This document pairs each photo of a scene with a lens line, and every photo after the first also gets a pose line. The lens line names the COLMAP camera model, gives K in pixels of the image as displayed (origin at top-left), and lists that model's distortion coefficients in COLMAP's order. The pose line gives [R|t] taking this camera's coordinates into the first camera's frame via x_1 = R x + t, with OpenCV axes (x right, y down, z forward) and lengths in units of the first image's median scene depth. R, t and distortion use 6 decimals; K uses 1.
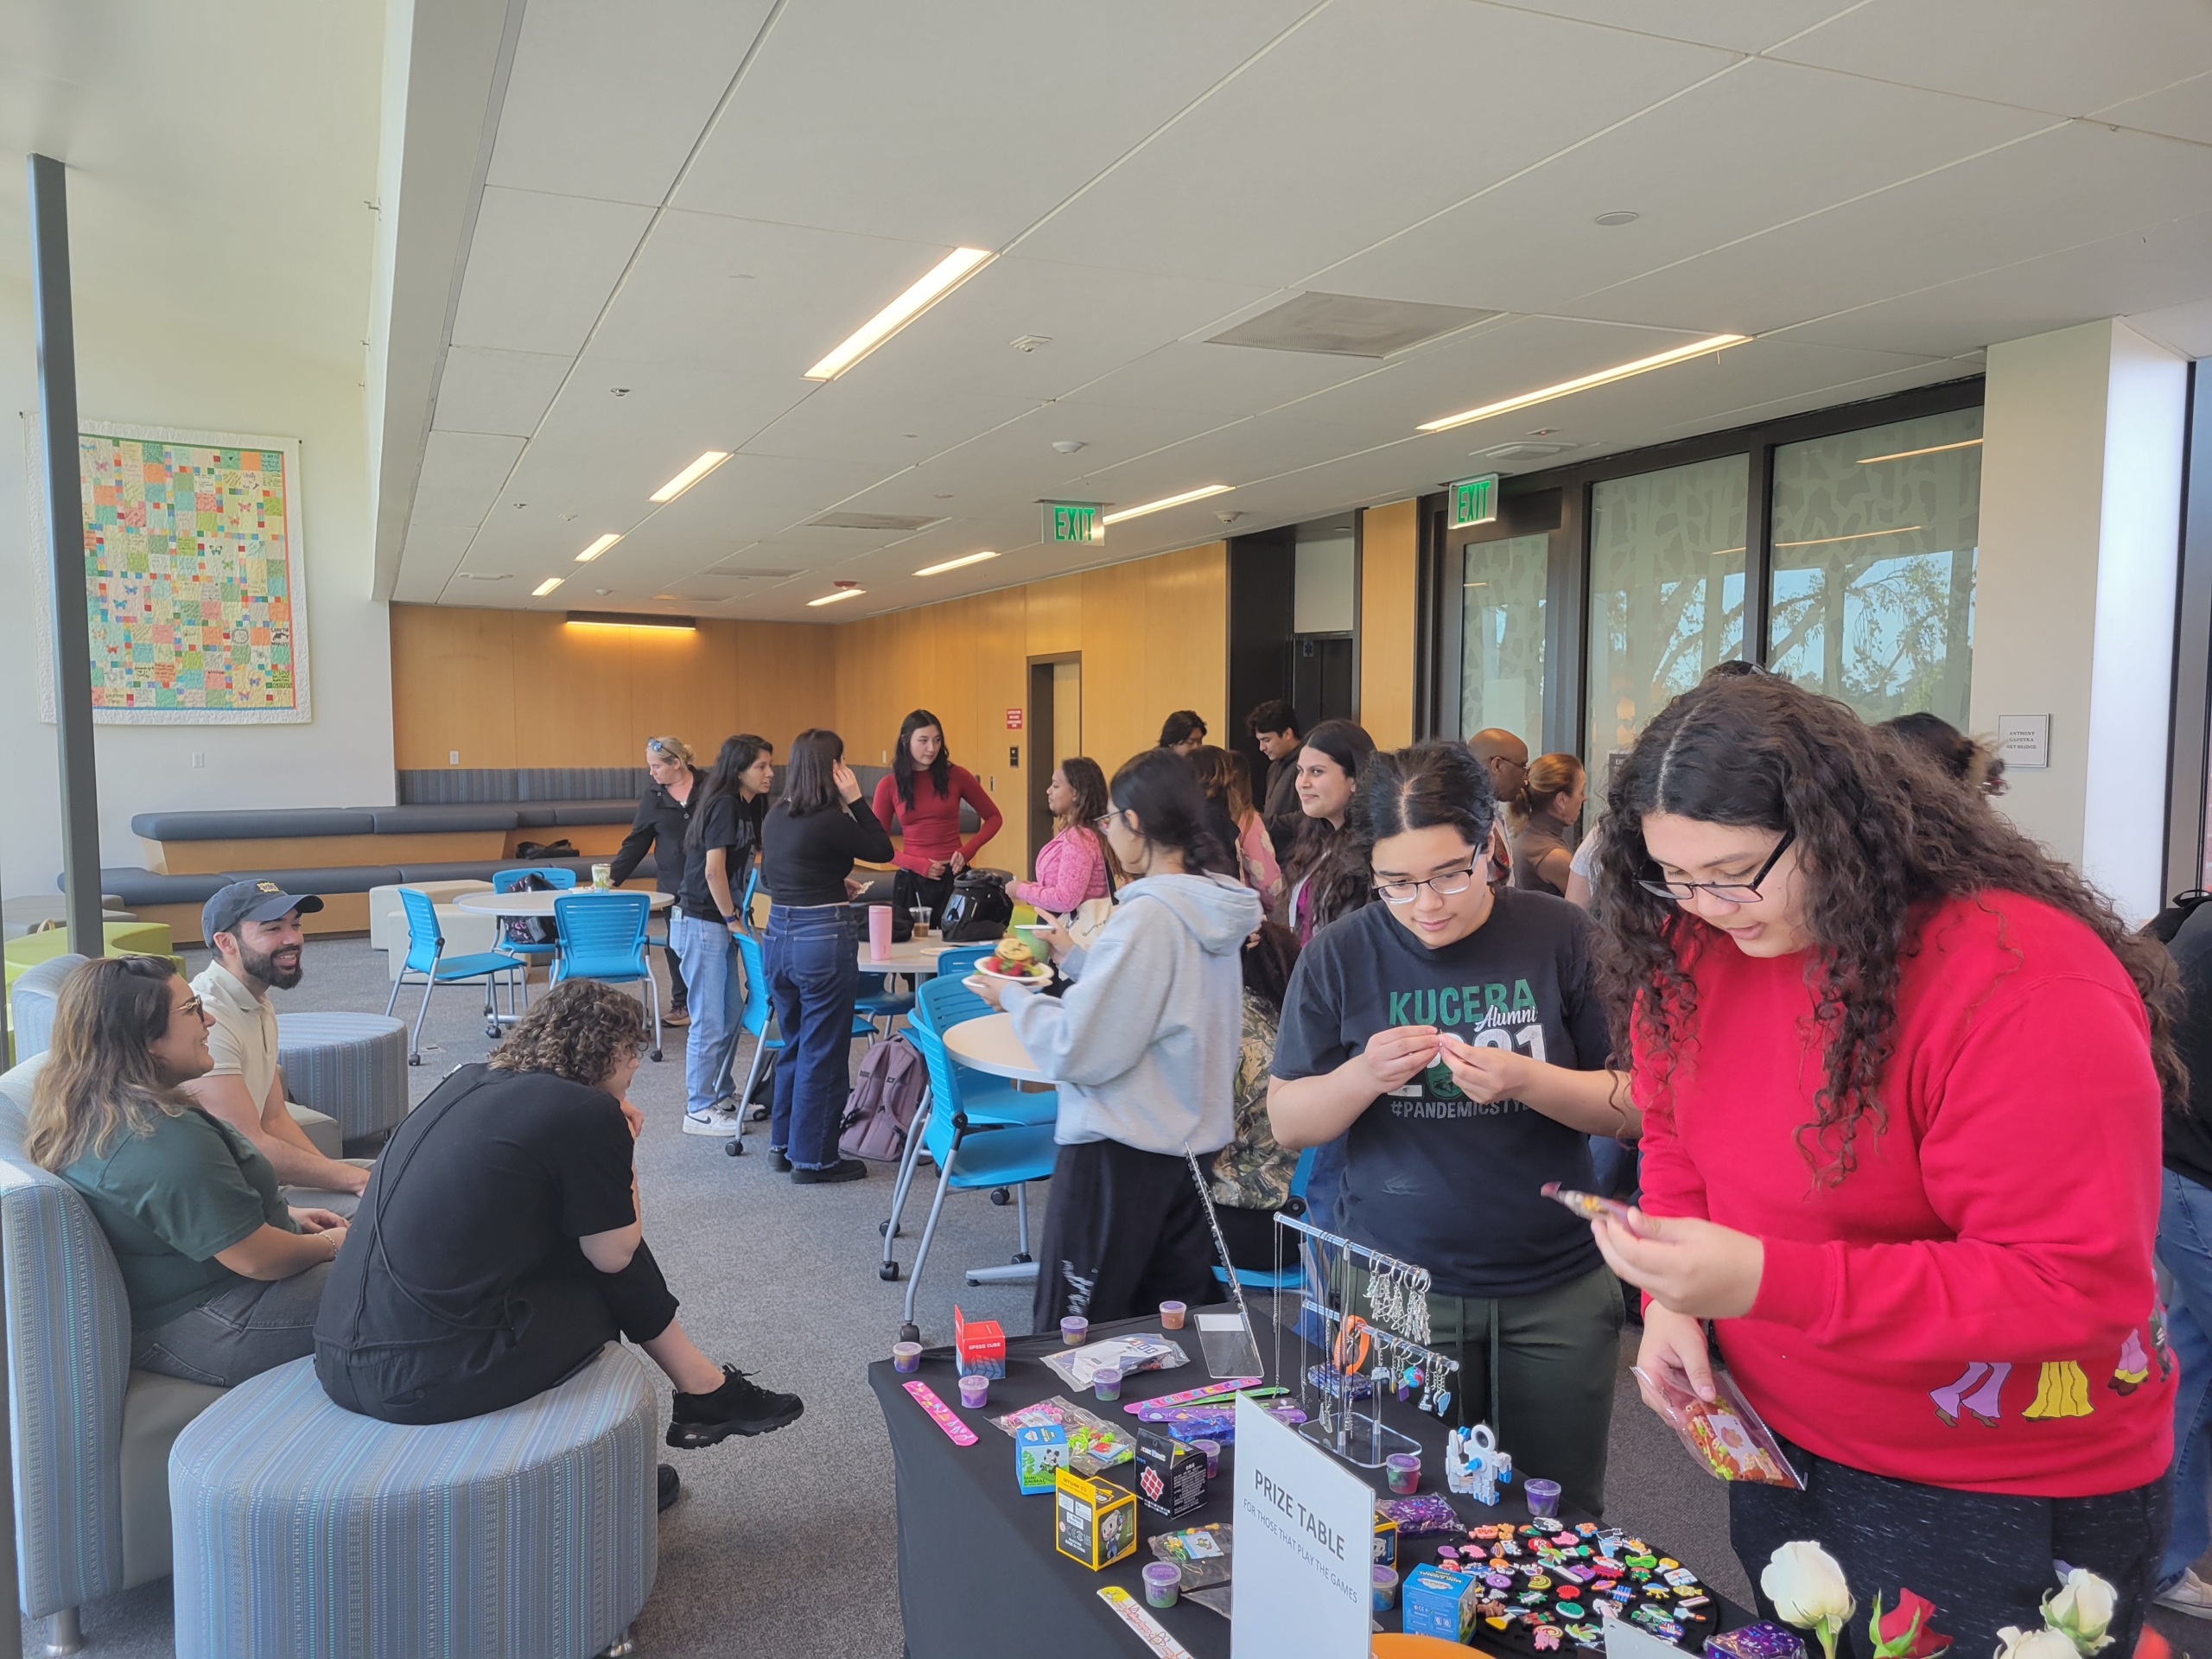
lens RADIAL K [[1656.9, 0, 1114.8], [0, 1656.9, 836.0], [0, 0, 1]] dist [0.008646, -0.006554]
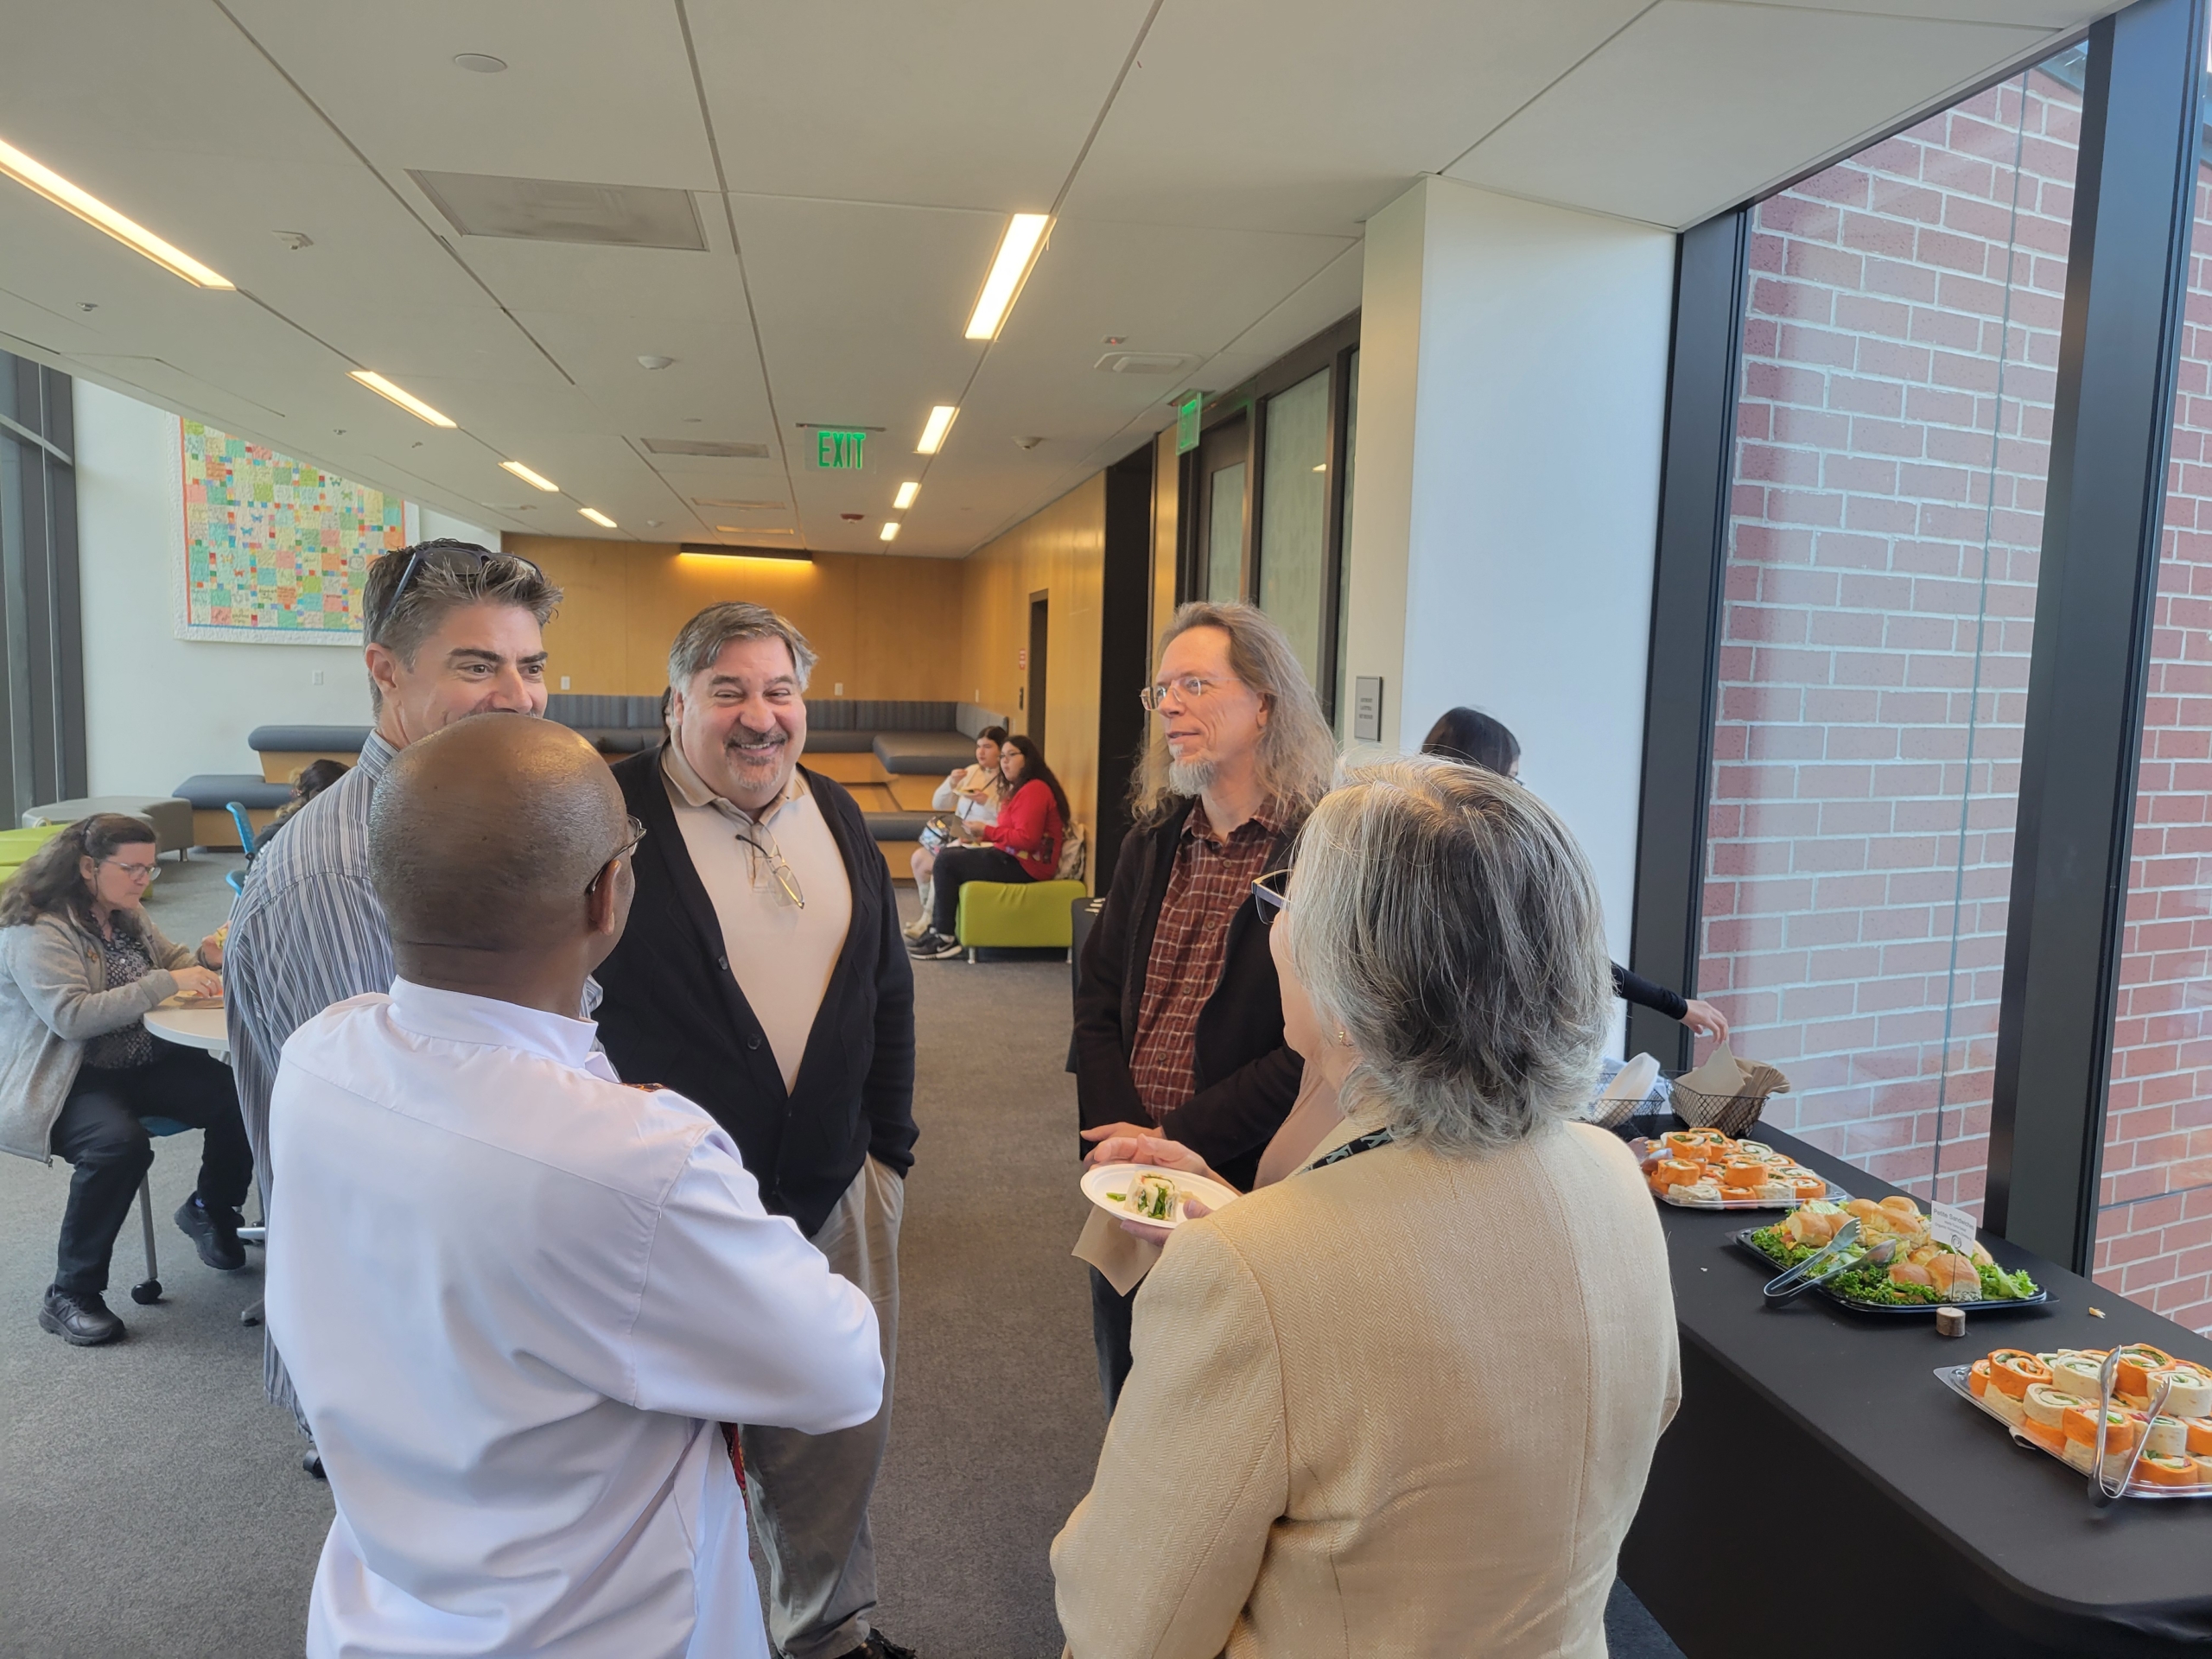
lens RADIAL K [[1656.9, 0, 1114.8], [0, 1656.9, 836.0], [0, 0, 1]] dist [0.008646, -0.006554]
pose [[0.977112, 0.047201, -0.207423, 0.186839], [-0.040142, 0.998467, 0.038114, -0.004909], [0.208904, -0.028915, 0.977509, 0.051594]]
